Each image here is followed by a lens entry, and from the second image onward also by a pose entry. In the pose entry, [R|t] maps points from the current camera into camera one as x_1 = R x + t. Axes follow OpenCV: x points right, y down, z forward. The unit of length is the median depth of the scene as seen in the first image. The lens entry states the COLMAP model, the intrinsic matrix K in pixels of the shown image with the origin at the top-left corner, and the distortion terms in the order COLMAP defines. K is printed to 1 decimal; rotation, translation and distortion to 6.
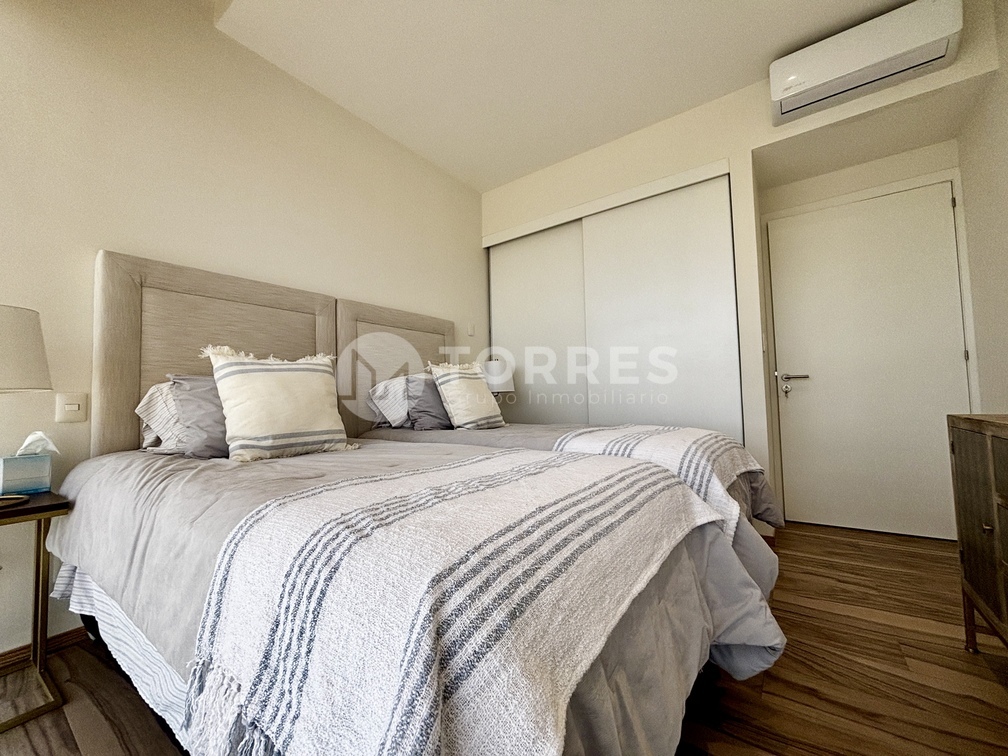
lens RADIAL K [[406.3, 0, 503.3], [0, 406.3, 377.2], [0, 0, 1]] dist [0.004442, 0.001187]
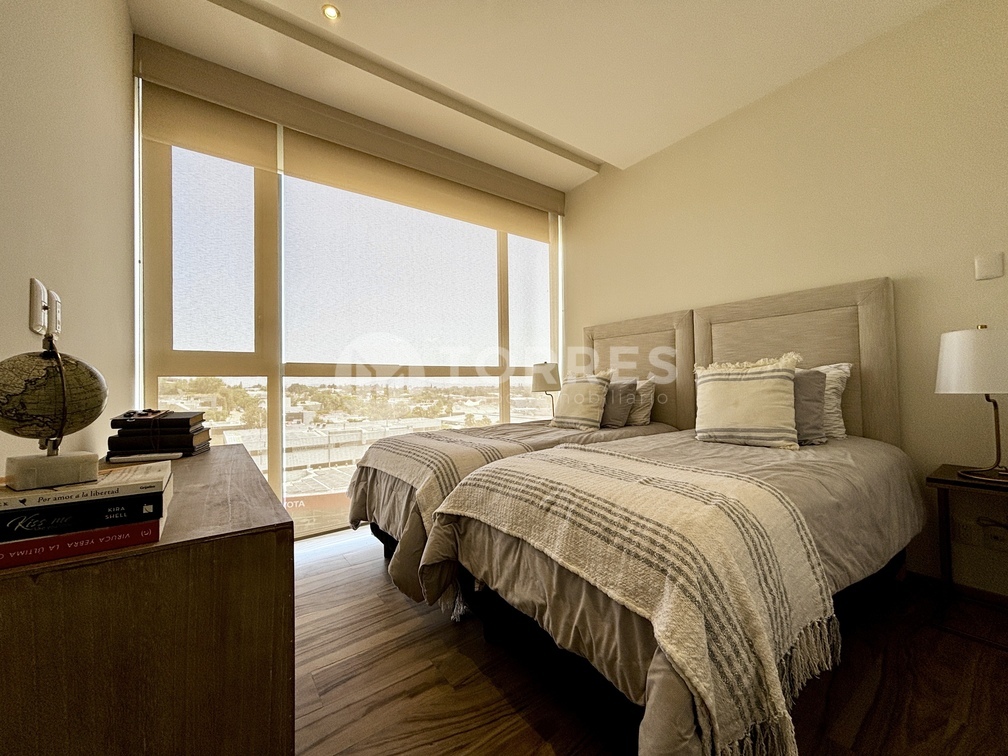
lens RADIAL K [[406.3, 0, 503.0], [0, 406.3, 376.5], [0, 0, 1]] dist [0.004442, 0.001187]
pose [[-0.290983, 0.007030, -0.956702, 0.949832], [0.074912, 0.997070, -0.015458, -0.027801], [0.953791, -0.076166, -0.290657, 0.888553]]
